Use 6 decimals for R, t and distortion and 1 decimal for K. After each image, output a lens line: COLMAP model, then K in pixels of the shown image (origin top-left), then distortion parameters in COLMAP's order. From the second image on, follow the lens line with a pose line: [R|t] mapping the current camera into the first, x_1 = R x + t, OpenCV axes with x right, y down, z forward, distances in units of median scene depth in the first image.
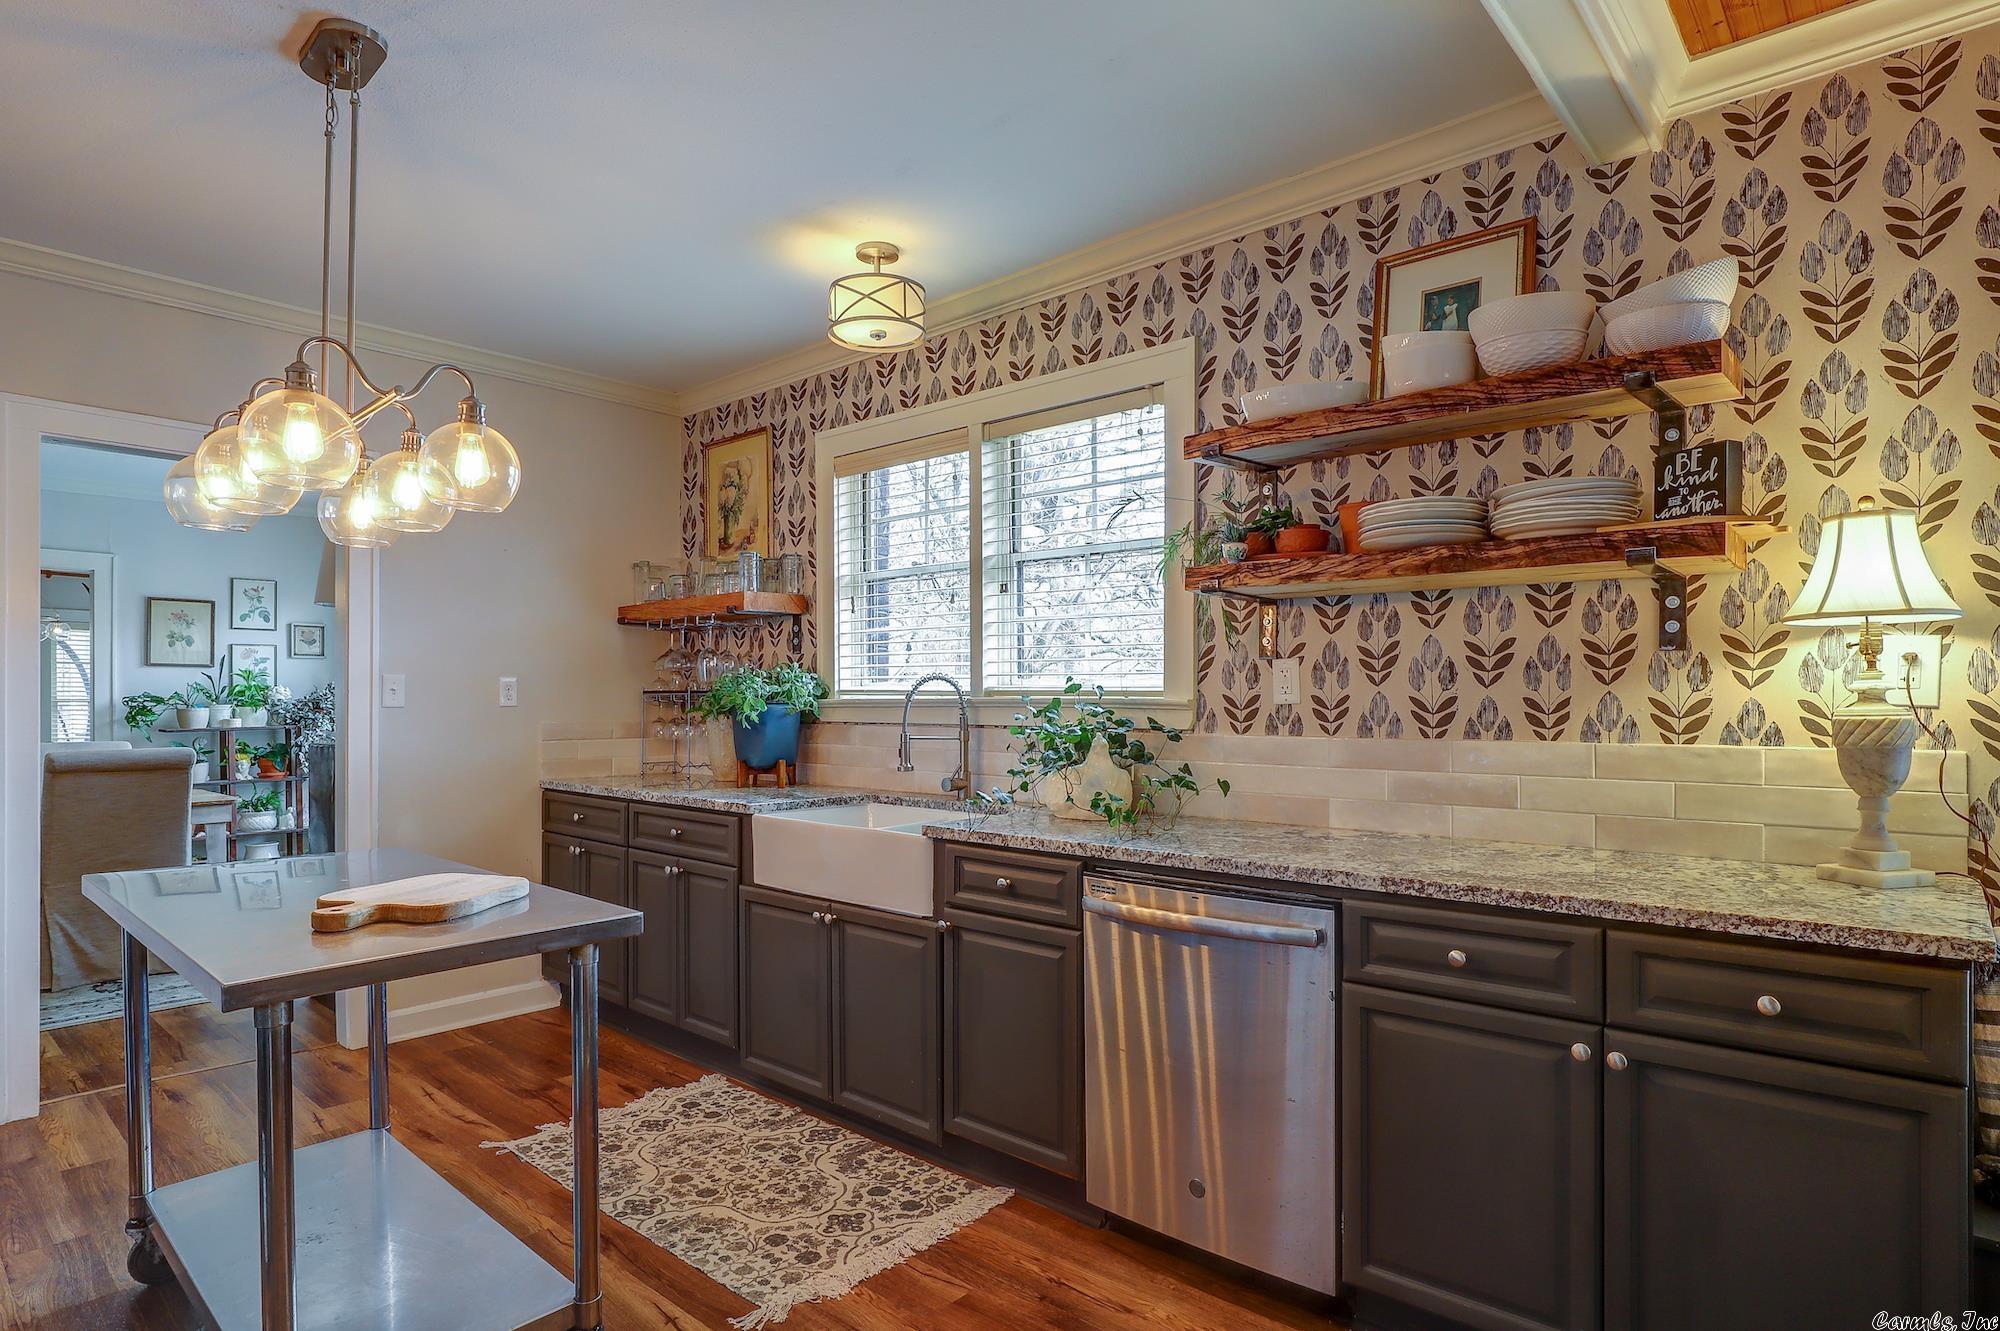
lens RADIAL K [[1047.1, 0, 1020.7], [0, 1047.1, 691.1], [0, 0, 1]] dist [-0.025286, 0.001233]
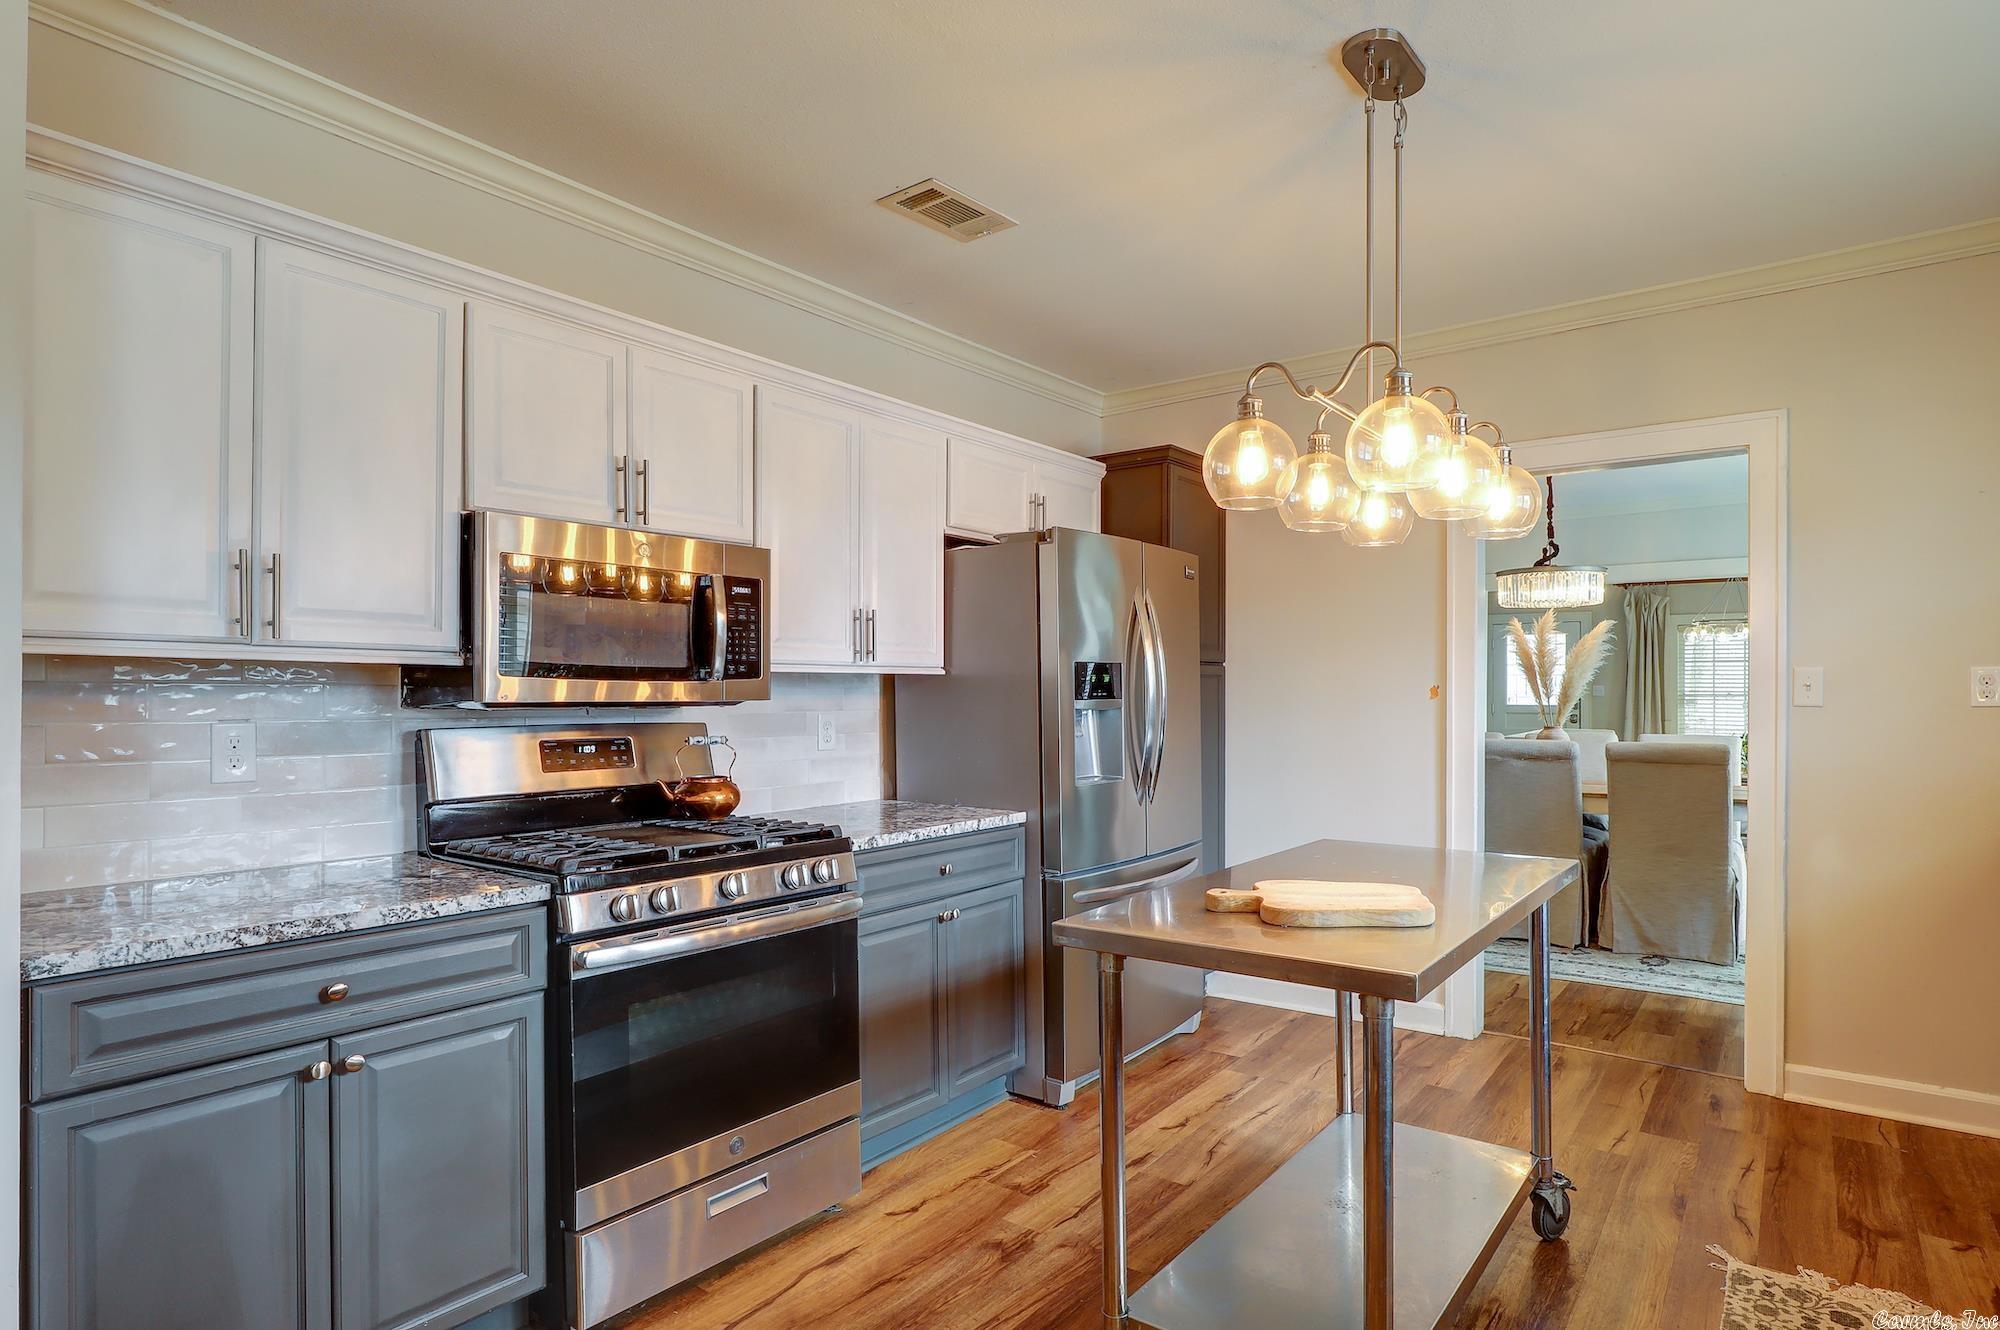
lens RADIAL K [[1047.1, 0, 1020.7], [0, 1047.1, 690.6], [0, 0, 1]] dist [-0.025286, 0.001233]
pose [[0.071317, -0.002215, -0.997451, 0.218752], [0.006833, 0.999975, -0.001732, 0.000605], [0.997430, -0.006692, 0.071330, 0.362860]]
